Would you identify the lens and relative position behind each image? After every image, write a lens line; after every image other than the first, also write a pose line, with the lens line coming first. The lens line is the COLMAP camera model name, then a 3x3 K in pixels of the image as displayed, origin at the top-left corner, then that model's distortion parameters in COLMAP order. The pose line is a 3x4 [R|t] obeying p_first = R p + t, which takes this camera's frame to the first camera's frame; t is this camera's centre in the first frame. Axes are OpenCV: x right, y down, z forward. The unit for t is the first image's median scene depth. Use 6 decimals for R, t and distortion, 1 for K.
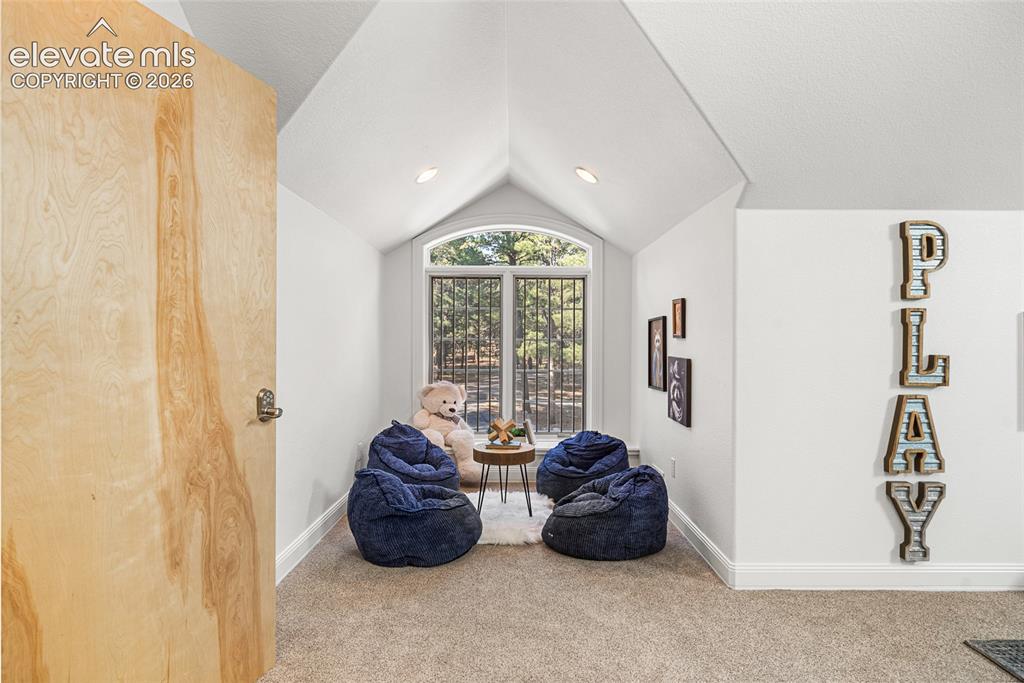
lens RADIAL K [[596.7, 0, 513.2], [0, 596.7, 346.4], [0, 0, 1]] dist [0.003179, 0.000257]
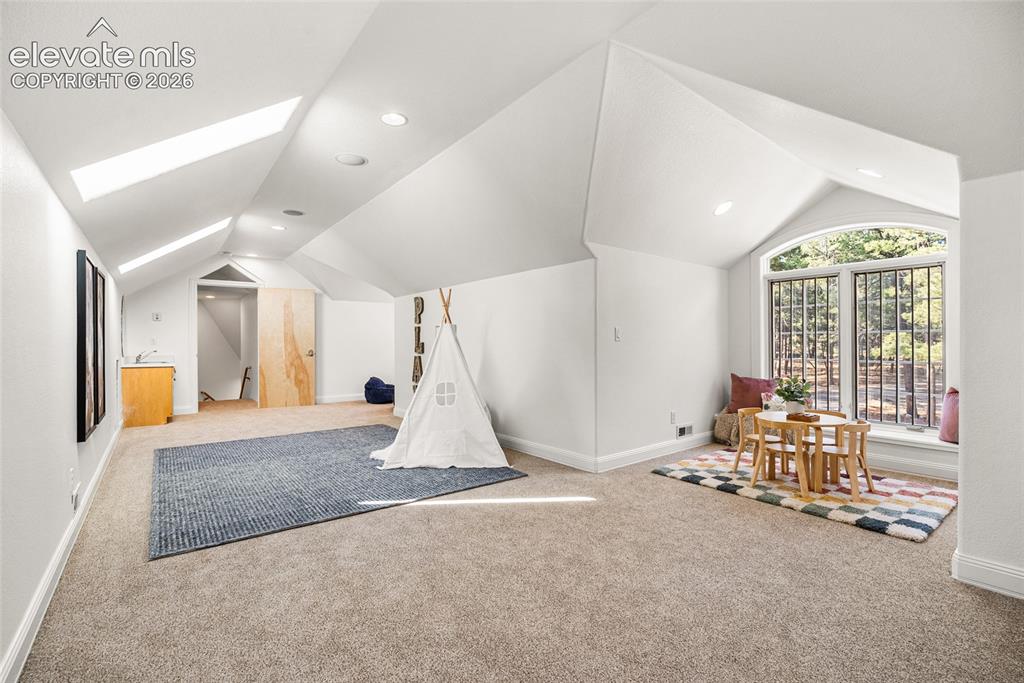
lens RADIAL K [[461.3, 0, 512.9], [0, 461.3, 341.4], [0, 0, 1]] dist [0.004147, -0.001014]
pose [[0.609934, -0.005502, -0.792433, 2.785907], [0.008904, 0.999960, -0.000090, 0.013016], [0.792402, -0.007001, 0.609959, -0.036108]]
